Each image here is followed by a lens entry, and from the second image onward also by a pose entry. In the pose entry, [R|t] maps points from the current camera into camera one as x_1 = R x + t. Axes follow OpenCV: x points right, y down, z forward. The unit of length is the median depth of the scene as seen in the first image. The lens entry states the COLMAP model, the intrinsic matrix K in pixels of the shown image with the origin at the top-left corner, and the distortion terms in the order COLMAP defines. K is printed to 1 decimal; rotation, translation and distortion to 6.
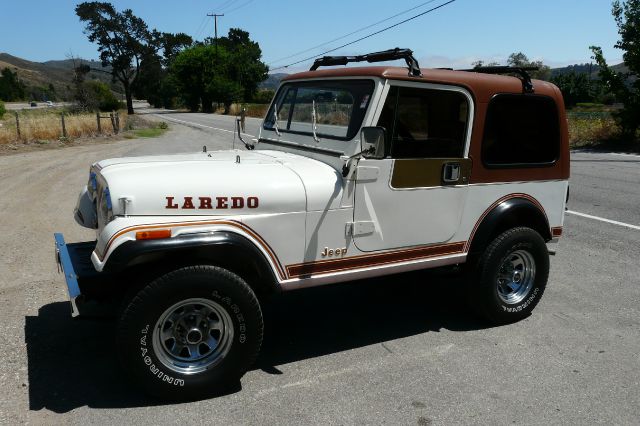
lens RADIAL K [[526.6, 0, 322.6], [0, 526.6, 214.2], [0, 0, 1]] dist [-0.079174, 0.101297]
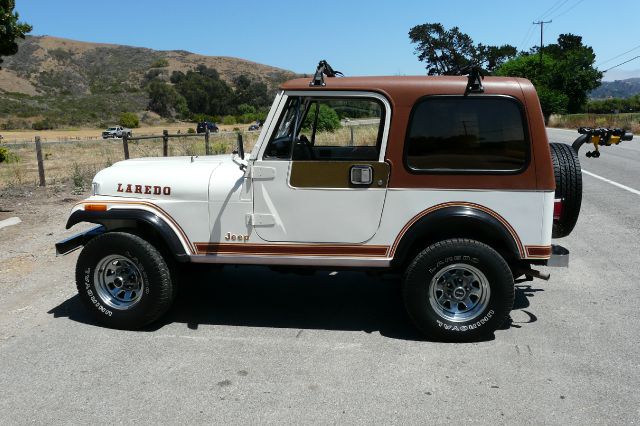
lens RADIAL K [[527.0, 0, 316.2], [0, 527.0, 210.9], [0, 0, 1]] dist [-0.080928, 0.093743]
pose [[0.821517, 0.067182, -0.566212, 0.713818], [-0.084210, 0.996440, -0.003951, 0.001261], [0.563931, 0.050927, 0.824250, 0.094325]]
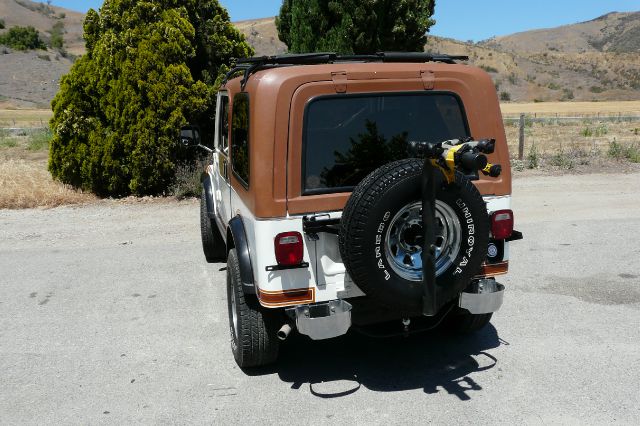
lens RADIAL K [[526.6, 0, 322.6], [0, 526.6, 214.2], [0, 0, 1]] dist [-0.079174, 0.101297]
pose [[-0.229721, 0.187221, -0.955079, 1.192052], [-0.169290, 0.958677, 0.228645, -0.260887], [0.958420, 0.214210, -0.188534, 1.335479]]
